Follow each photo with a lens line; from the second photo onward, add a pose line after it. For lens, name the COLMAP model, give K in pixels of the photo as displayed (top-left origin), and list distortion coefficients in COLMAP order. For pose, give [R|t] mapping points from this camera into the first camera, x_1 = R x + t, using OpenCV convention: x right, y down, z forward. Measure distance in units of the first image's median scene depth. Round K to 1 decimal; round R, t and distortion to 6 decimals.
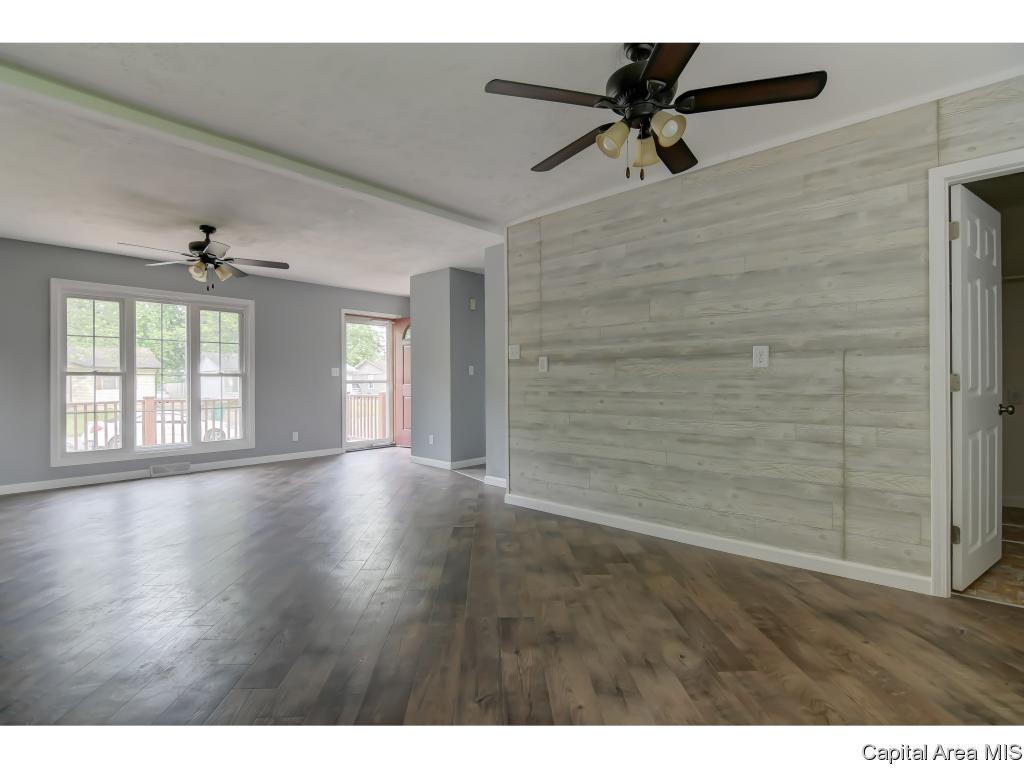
lens RADIAL K [[490.4, 0, 511.6], [0, 490.4, 382.3], [0, 0, 1]] dist [-0.001514, -0.005037]
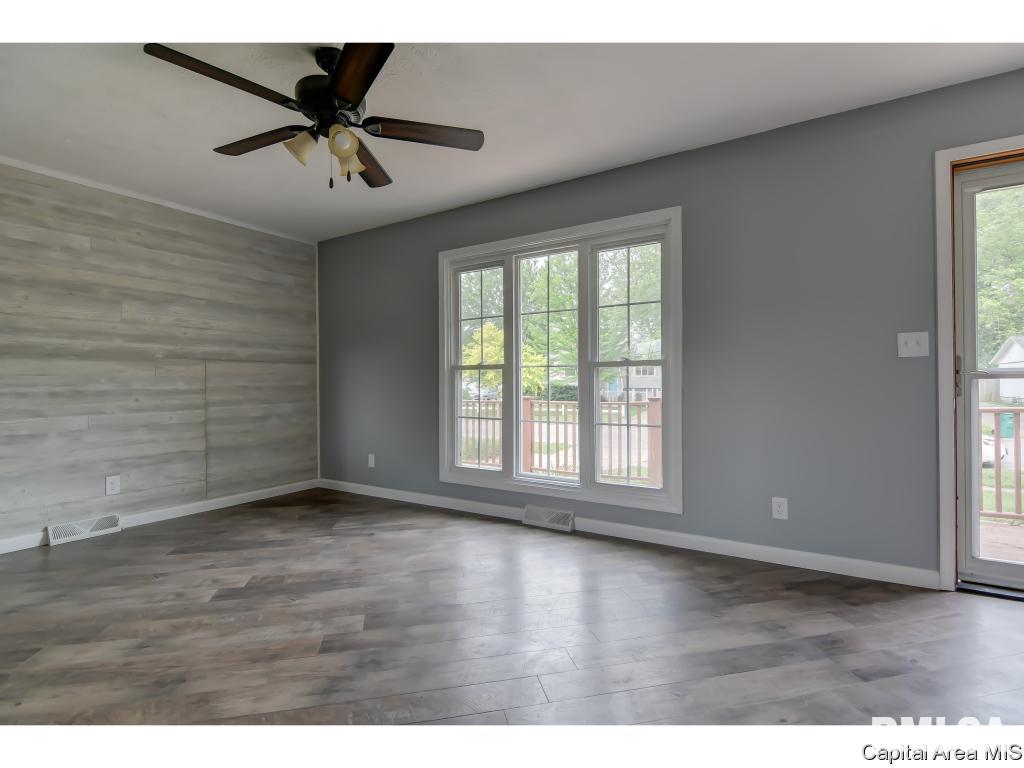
lens RADIAL K [[490.4, 0, 505.5], [0, 490.4, 382.5], [0, 0, 1]] dist [-0.001514, -0.005037]
pose [[0.175210, -0.001412, -0.984530, -0.094659], [0.003283, 0.999994, -0.000850, 0.006575], [0.984526, -0.003083, 0.175213, 0.849904]]
